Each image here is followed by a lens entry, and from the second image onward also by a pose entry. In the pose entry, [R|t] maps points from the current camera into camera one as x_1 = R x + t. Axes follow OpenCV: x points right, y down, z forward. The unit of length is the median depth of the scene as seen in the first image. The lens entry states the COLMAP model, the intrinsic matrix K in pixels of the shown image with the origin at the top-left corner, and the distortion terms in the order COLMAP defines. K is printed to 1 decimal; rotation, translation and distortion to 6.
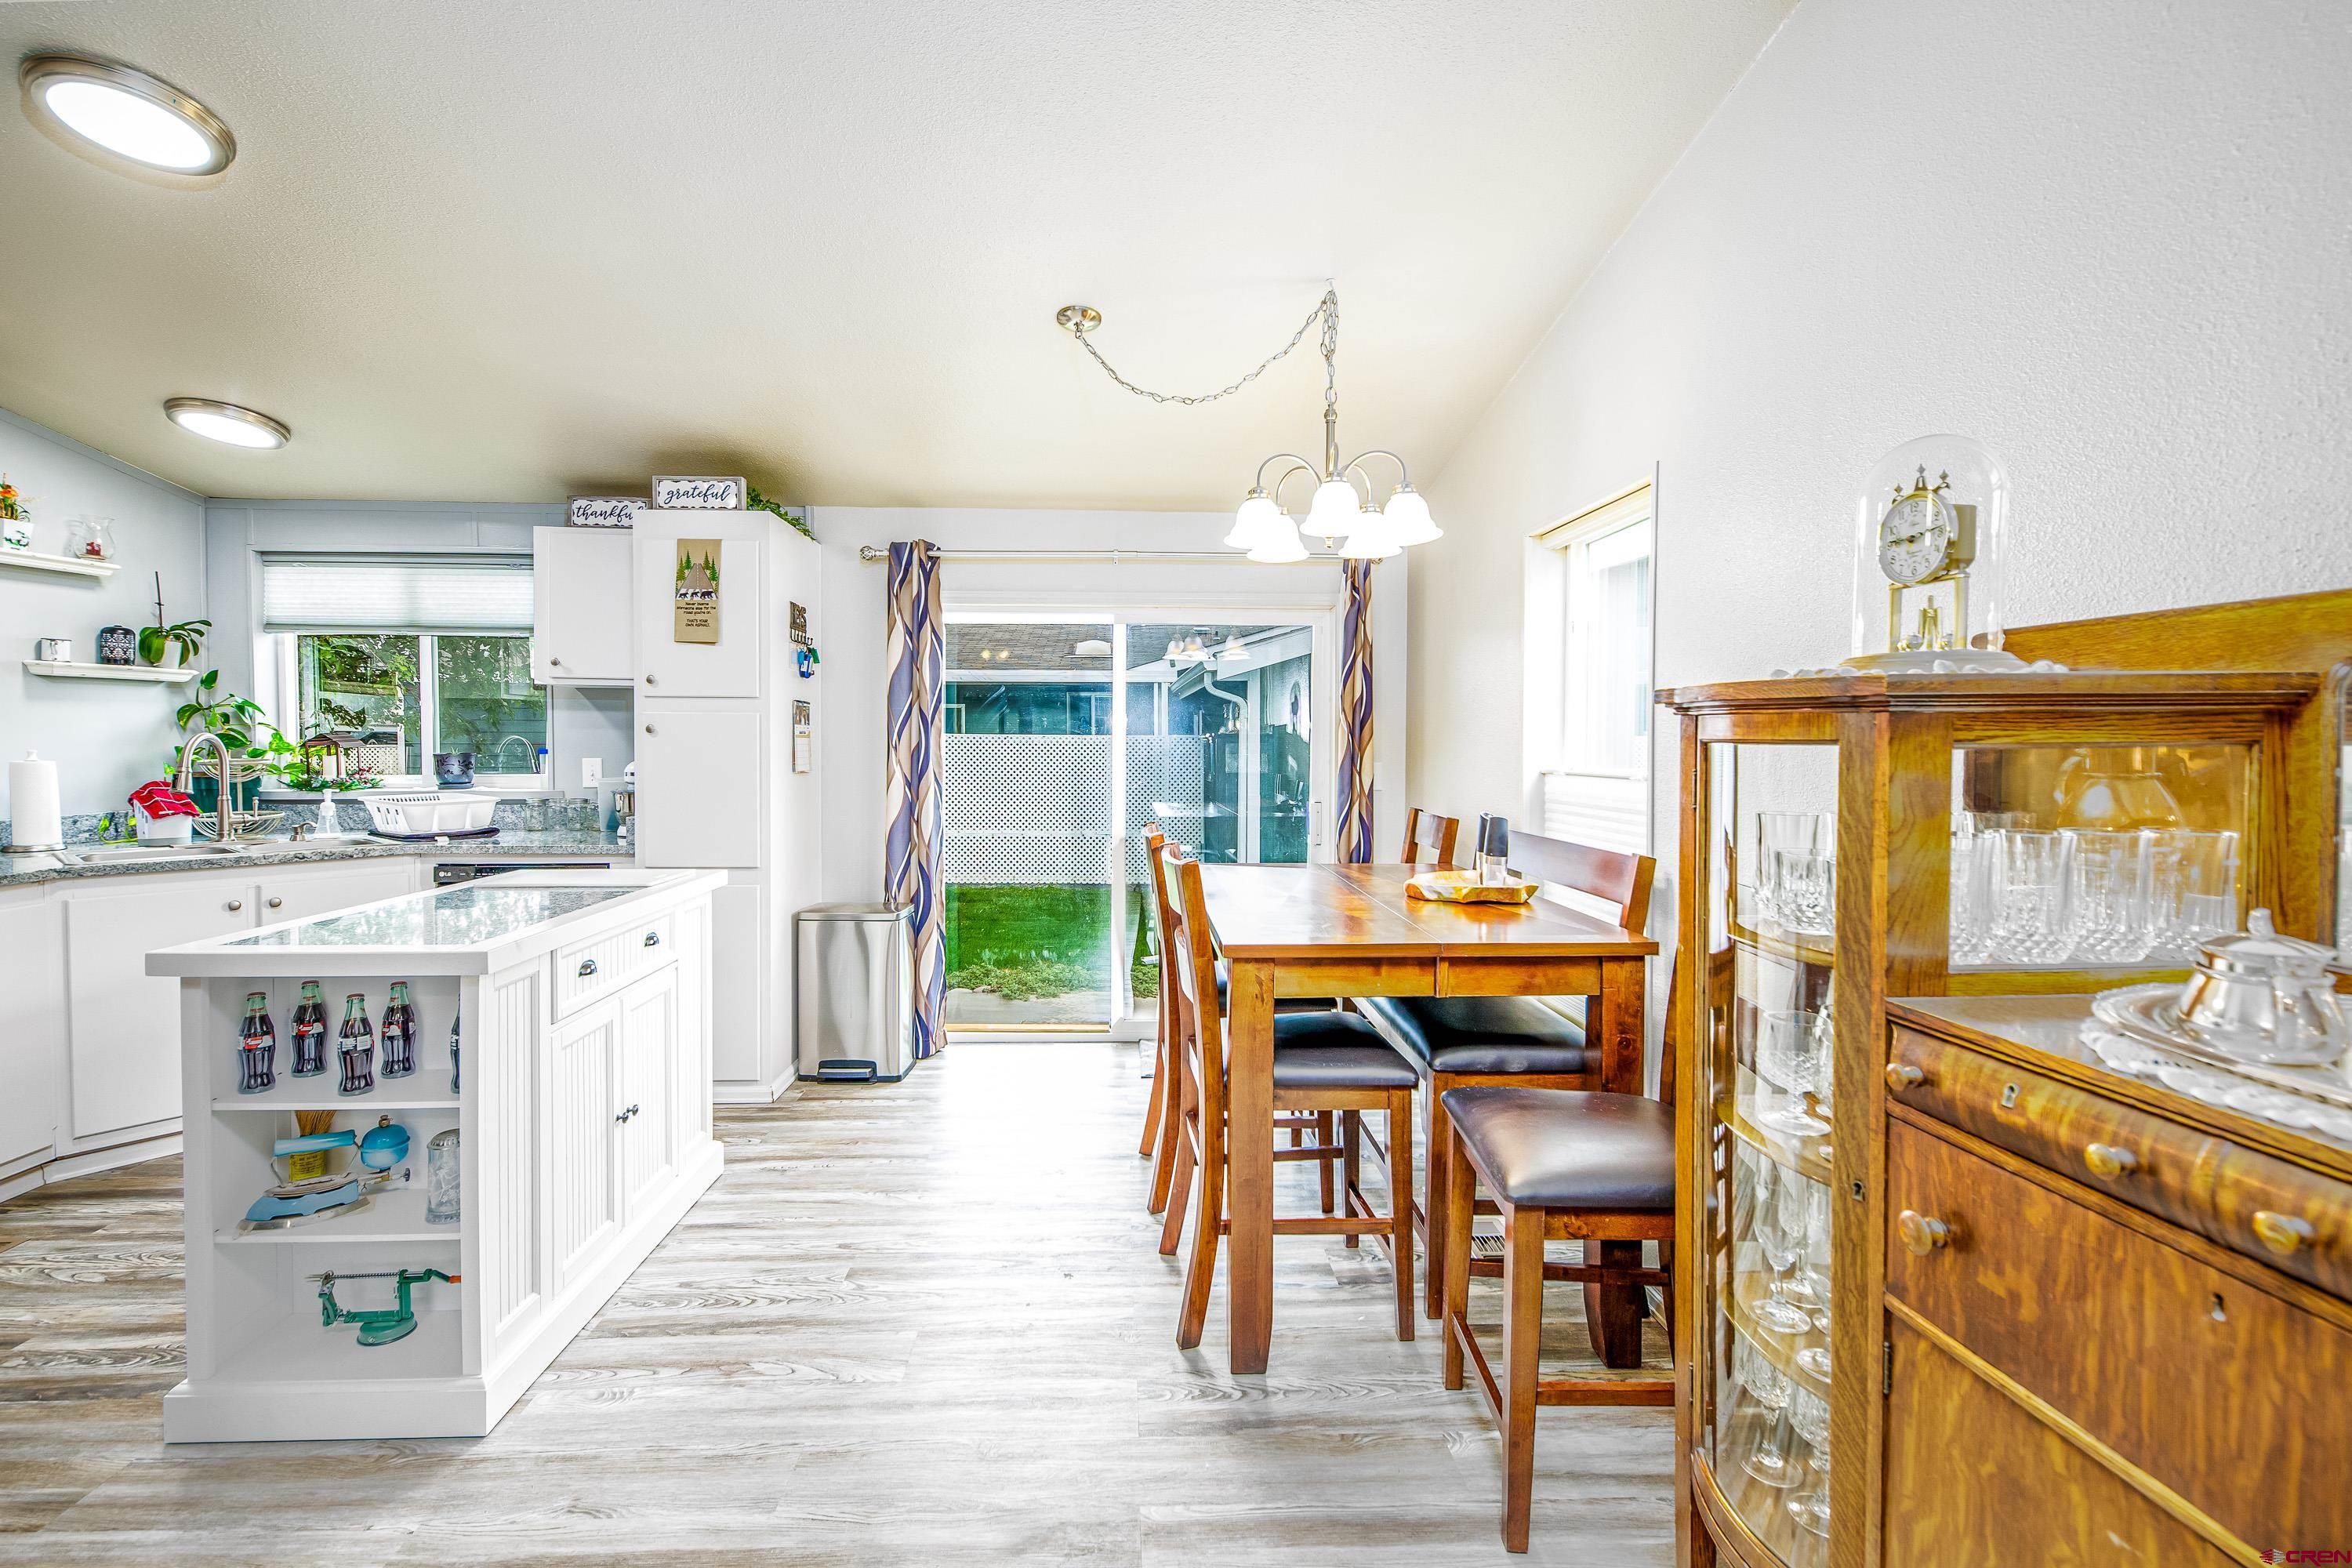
lens RADIAL K [[1023.1, 0, 1167.6], [0, 1023.1, 766.4], [0, 0, 1]] dist [0.000319, -0.005531]
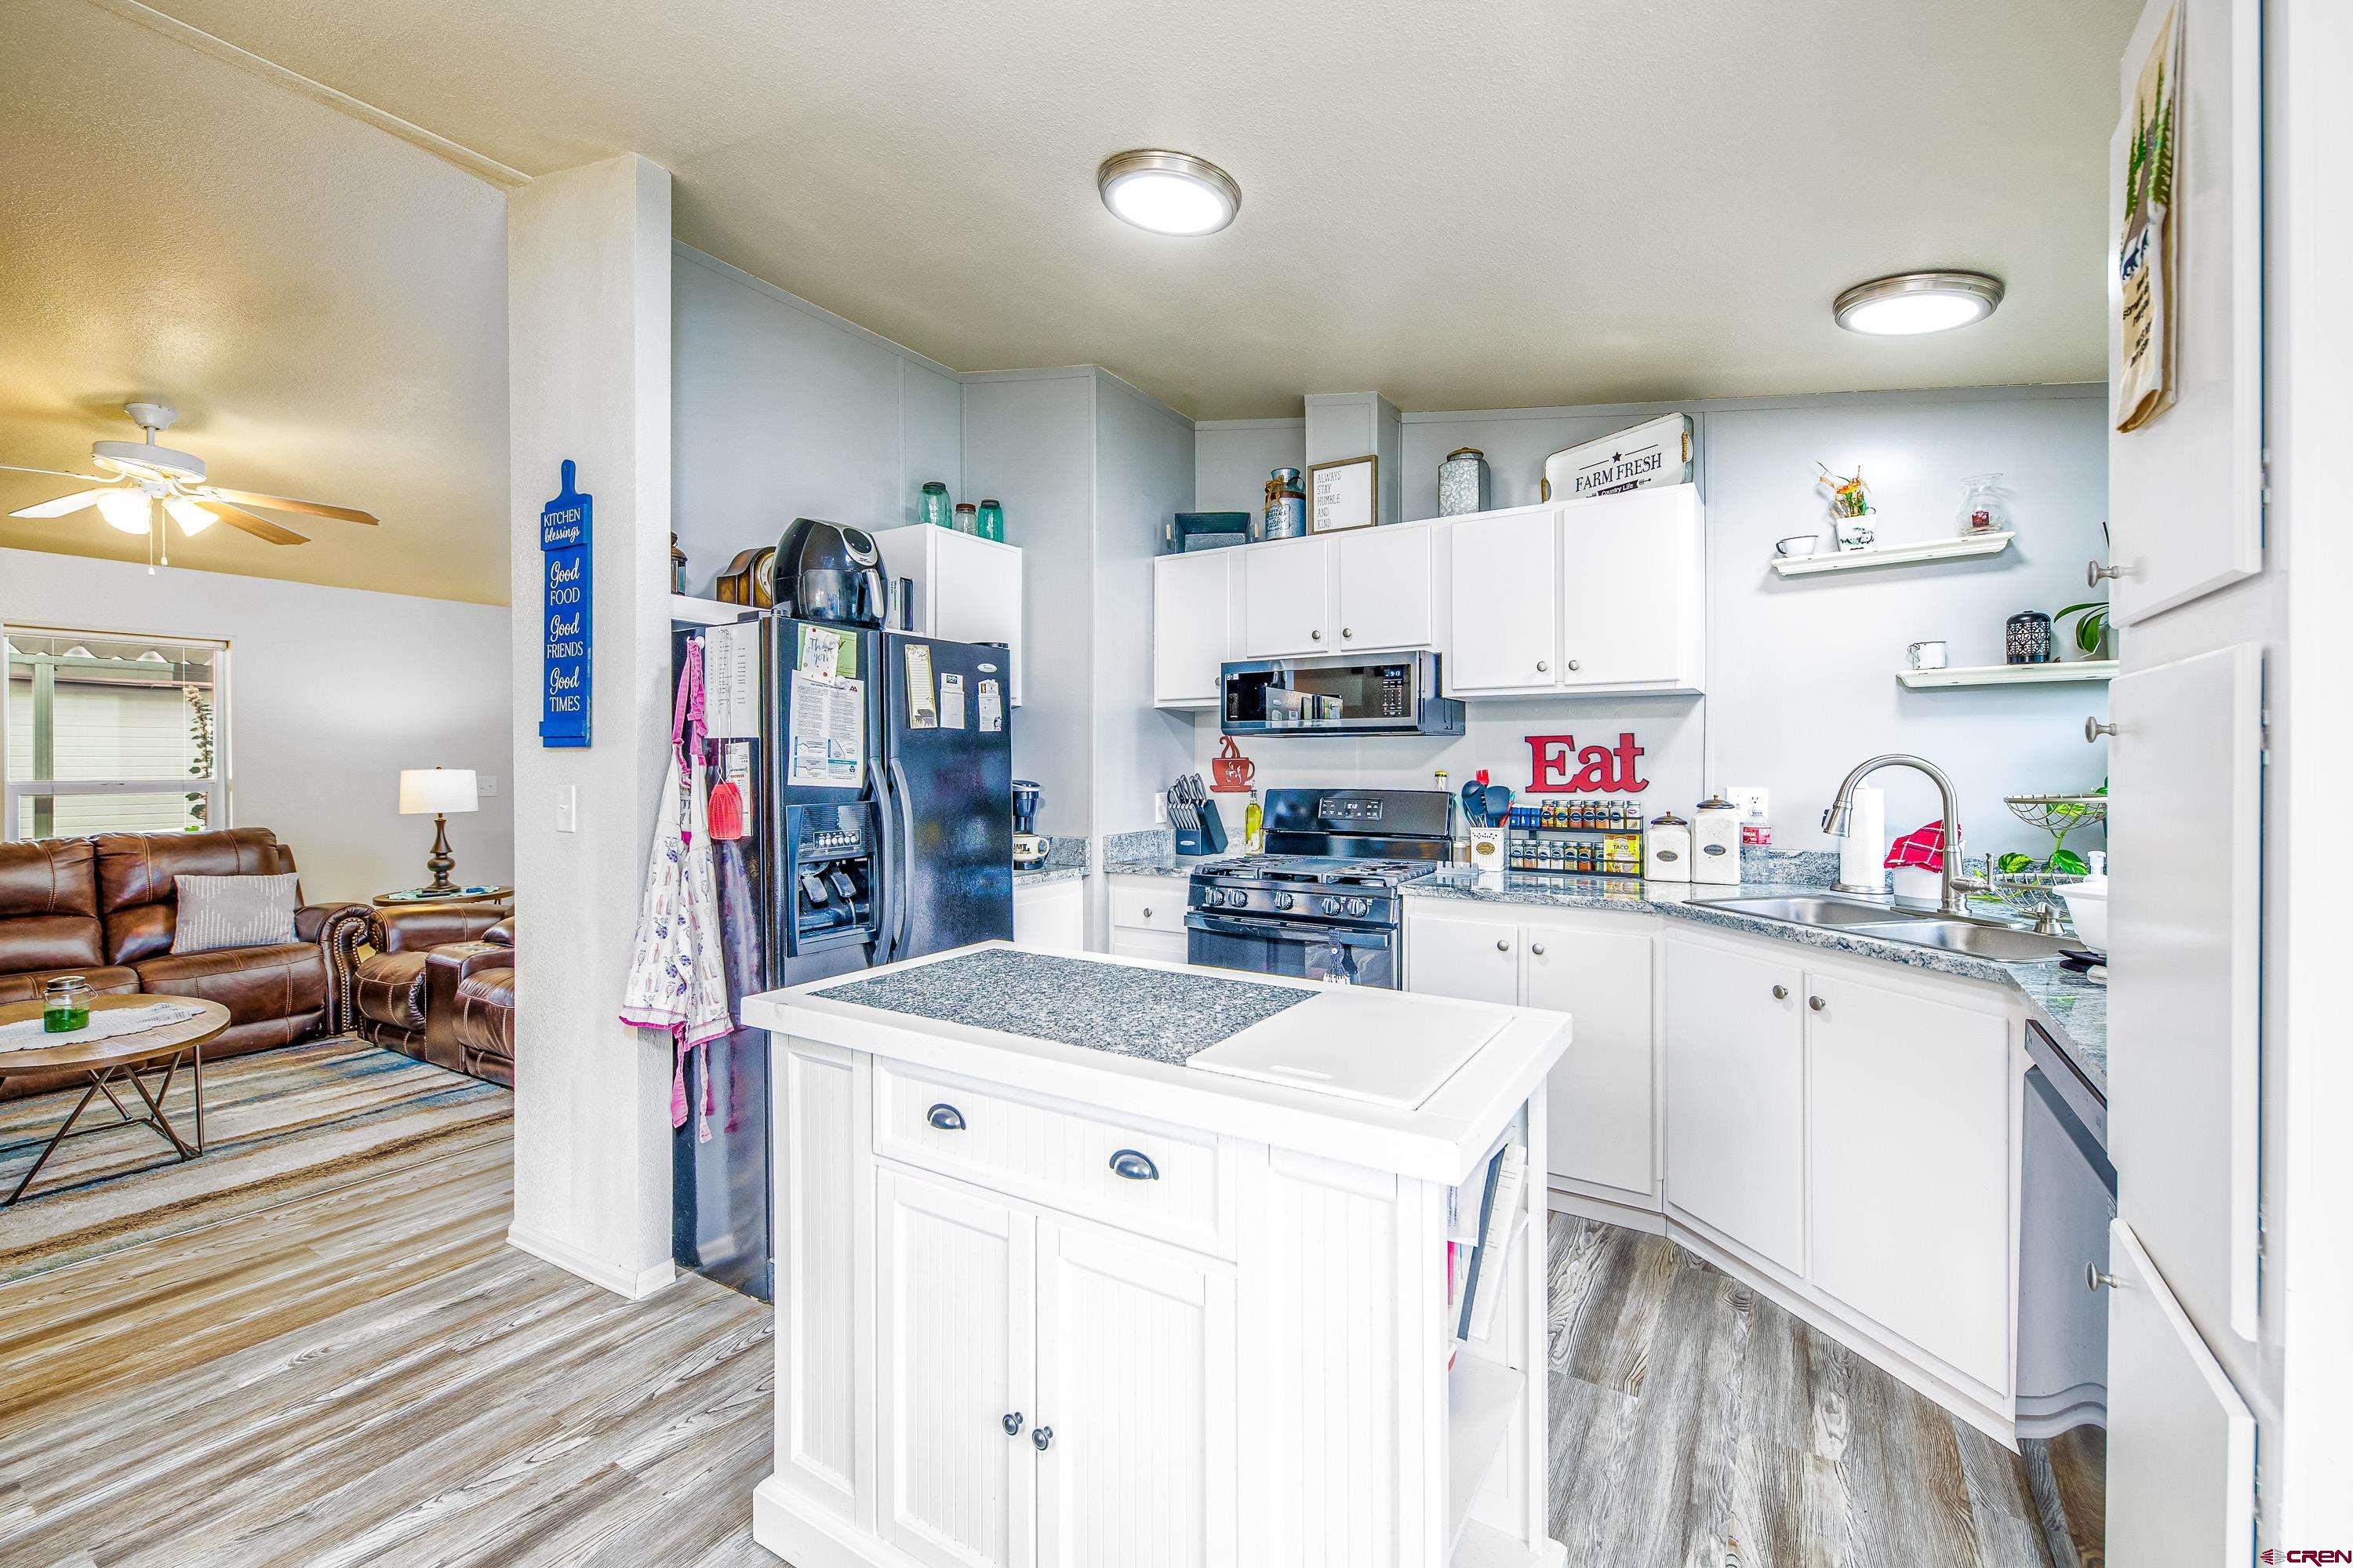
lens RADIAL K [[969.2, 0, 1180.1], [0, 969.2, 768.3], [0, 0, 1]] dist [-0.000828, -0.000846]
pose [[-0.573320, 0.002456, -0.819328, -0.089722], [-0.021371, 0.999610, 0.017951, -0.021846], [0.819053, 0.027801, -0.573044, 0.870792]]
